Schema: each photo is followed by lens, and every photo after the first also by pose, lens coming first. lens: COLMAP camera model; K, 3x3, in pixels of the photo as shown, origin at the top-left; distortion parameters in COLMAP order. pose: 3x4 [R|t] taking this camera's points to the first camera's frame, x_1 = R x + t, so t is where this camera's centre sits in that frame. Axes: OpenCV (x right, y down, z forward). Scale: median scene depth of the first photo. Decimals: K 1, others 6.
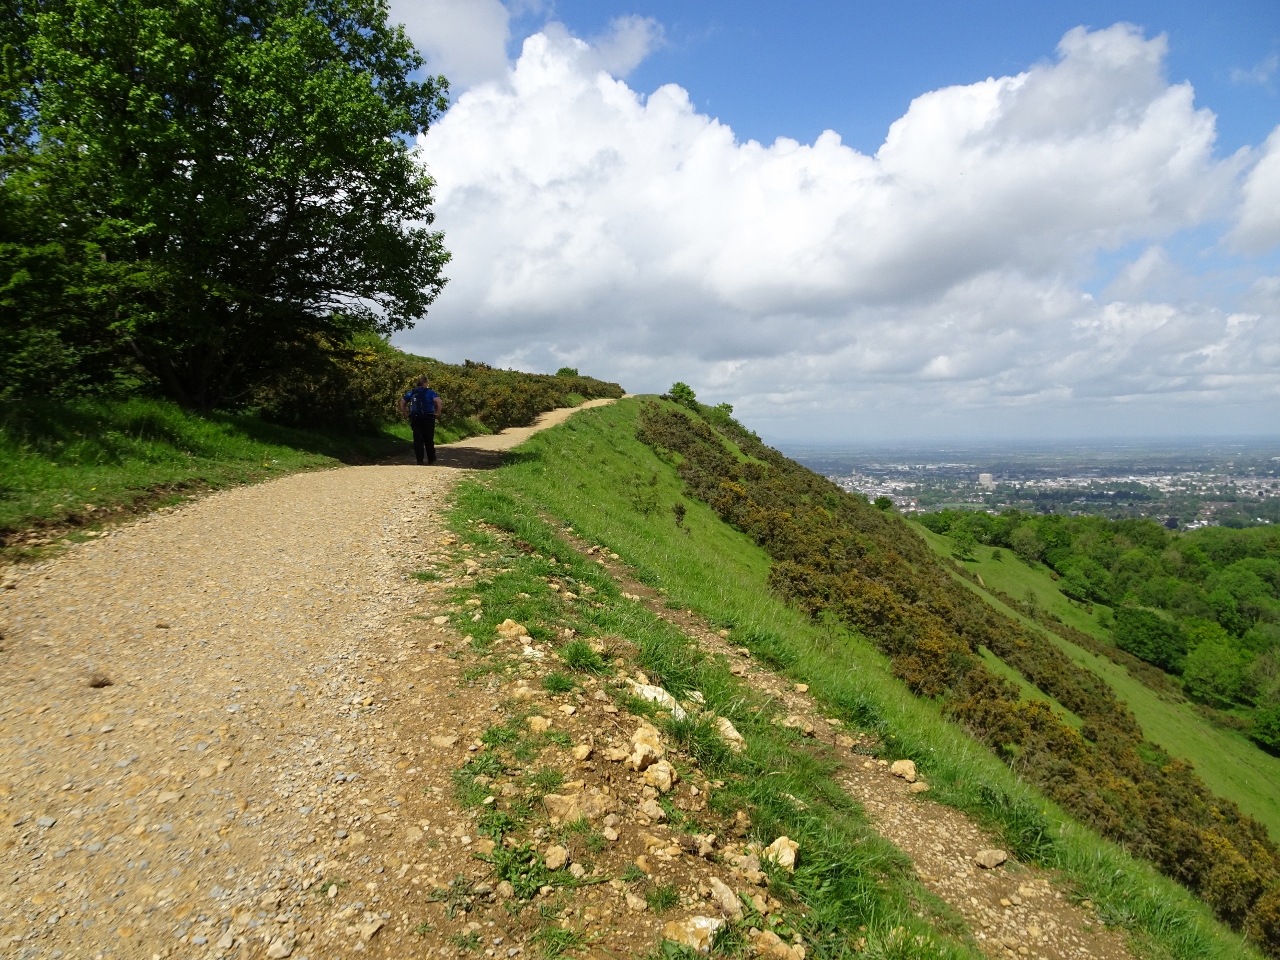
lens RADIAL K [[894.4, 0, 640.9], [0, 894.4, 479.9], [0, 0, 1]] dist [-0.000625, -0.000020]
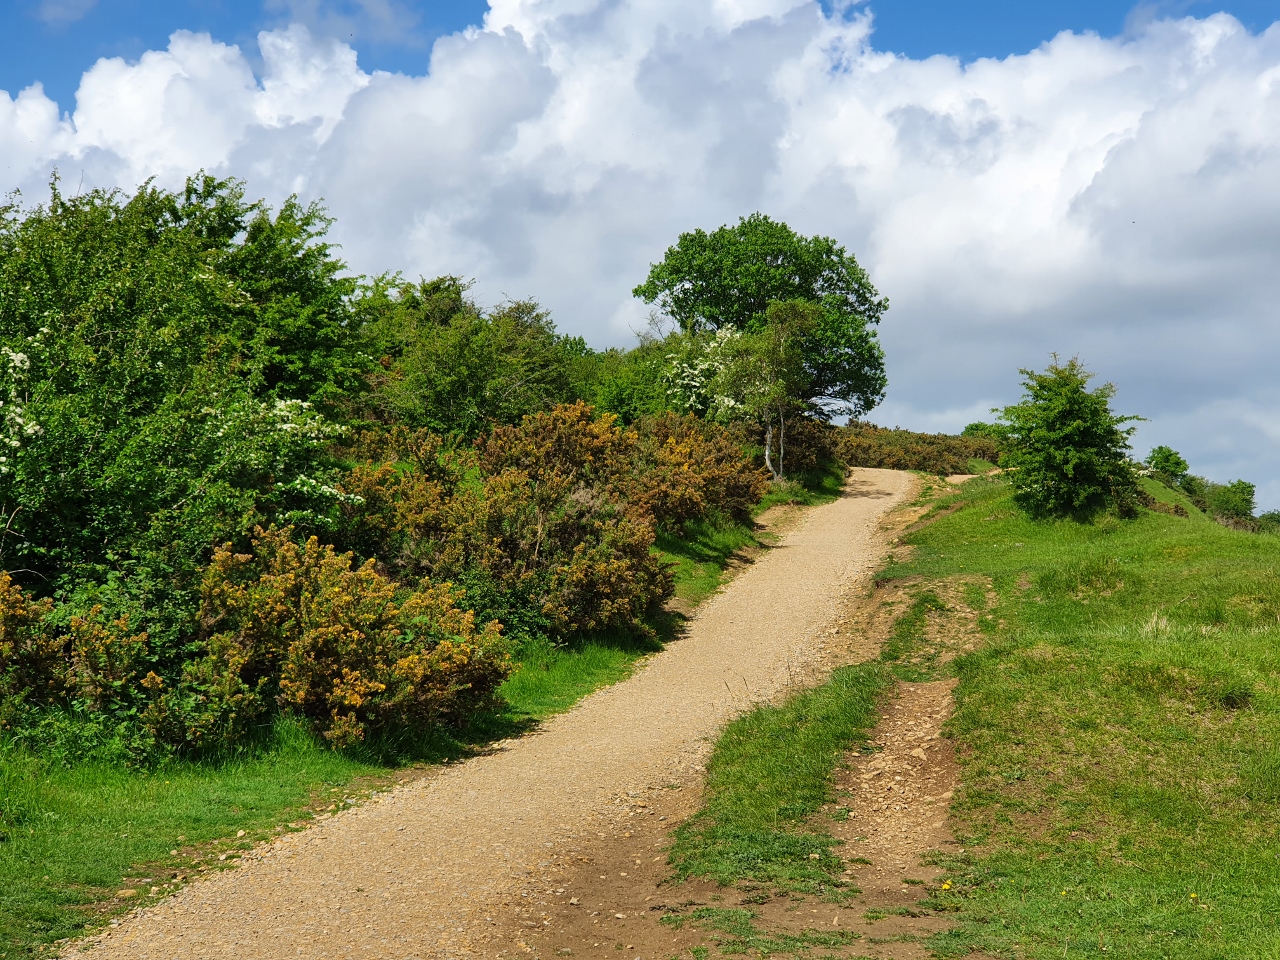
lens RADIAL K [[1902.4, 0, 640.4], [0, 1902.4, 479.7], [0, 0, 1]] dist [0.114964, 0.000000]
pose [[0.964656, 0.014101, -0.263136, 0.090580], [-0.037777, 0.995653, -0.085133, 0.085451], [0.260791, 0.092064, 0.960995, -0.773017]]
